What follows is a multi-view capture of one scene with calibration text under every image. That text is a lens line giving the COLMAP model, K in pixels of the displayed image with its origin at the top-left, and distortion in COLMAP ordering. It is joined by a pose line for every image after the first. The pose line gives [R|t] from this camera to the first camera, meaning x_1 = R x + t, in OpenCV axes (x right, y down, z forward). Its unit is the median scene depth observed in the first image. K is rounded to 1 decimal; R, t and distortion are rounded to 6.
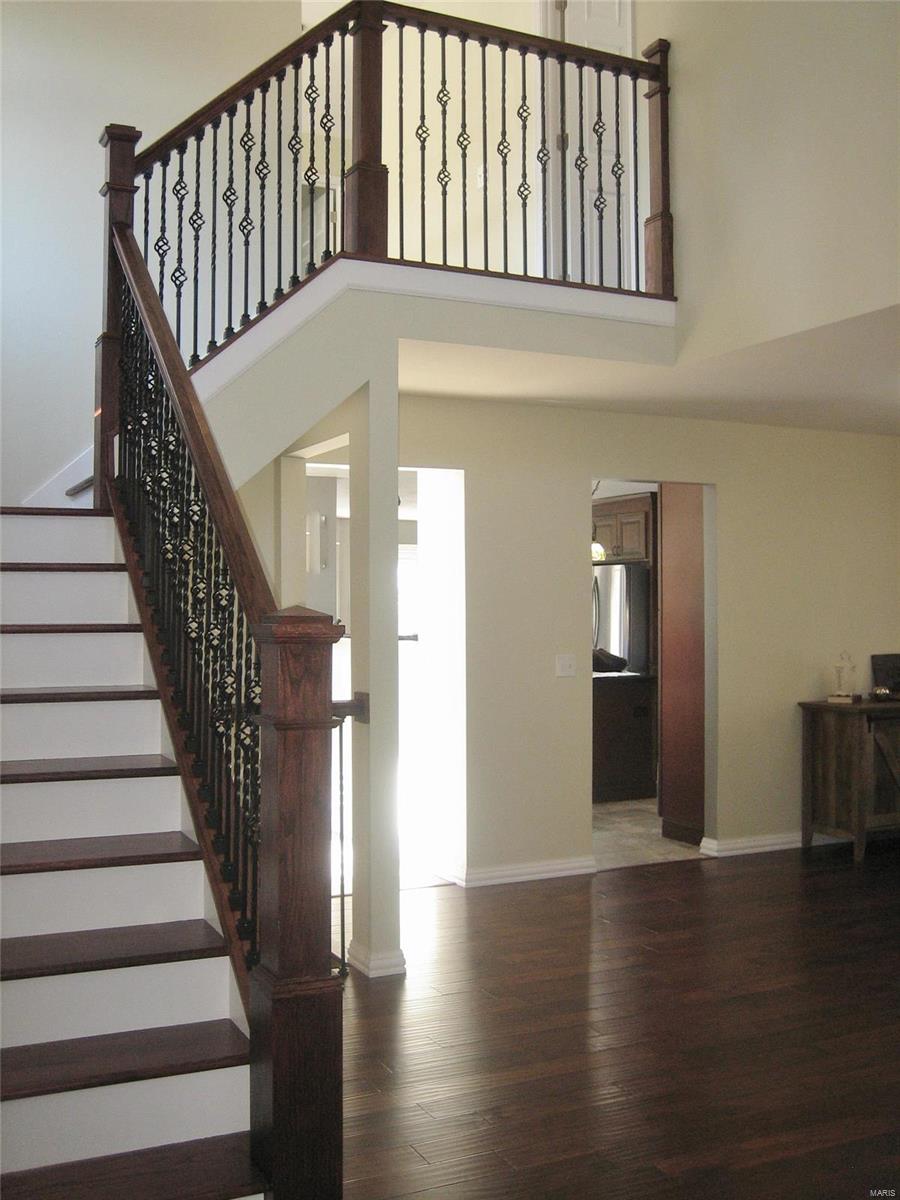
lens RADIAL K [[1244.1, 0, 446.8], [0, 1244.1, 607.9], [0, 0, 1]] dist [-0.083080, 0.000000]
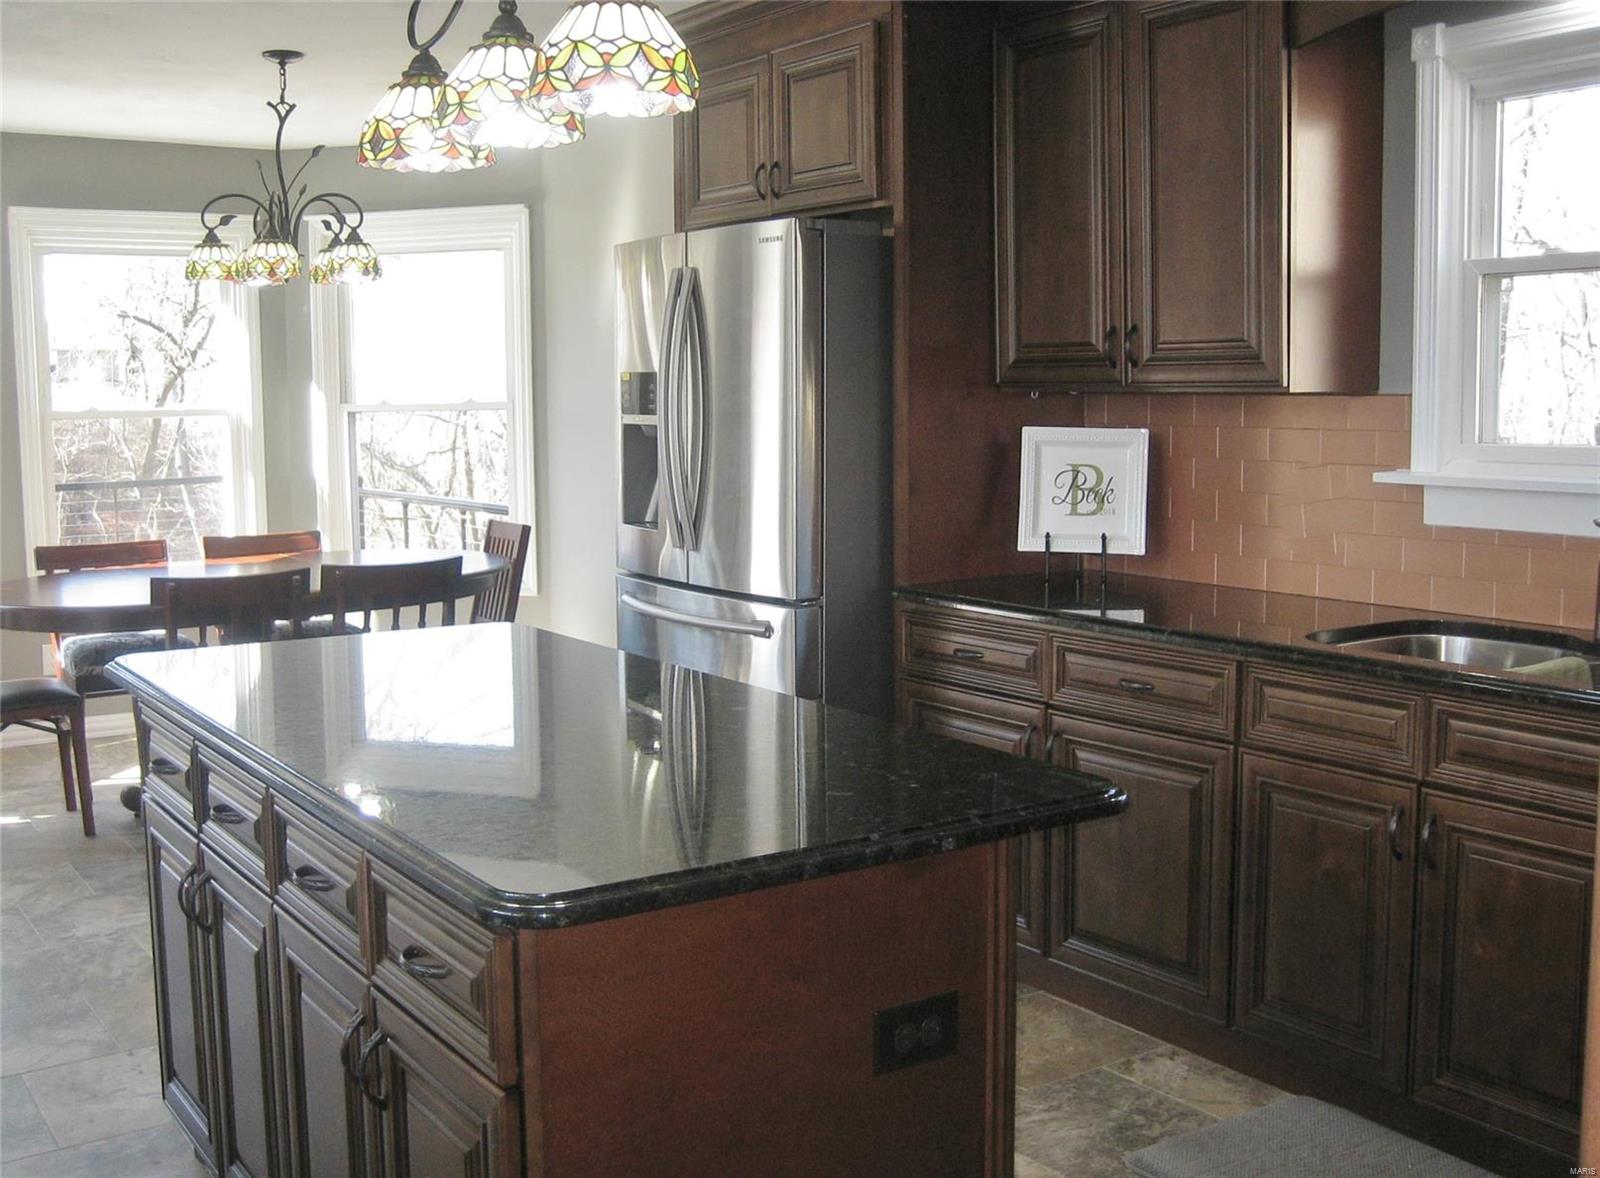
lens RADIAL K [[1658.8, 0, 803.7], [0, 1658.8, 591.3], [0, 0, 1]] dist [-0.083080, 0.000000]
pose [[0.988390, -0.022022, 0.150334, 0.088896], [0.004202, 0.993024, 0.117839, 0.002262], [-0.151881, -0.115839, 0.981587, 0.640470]]
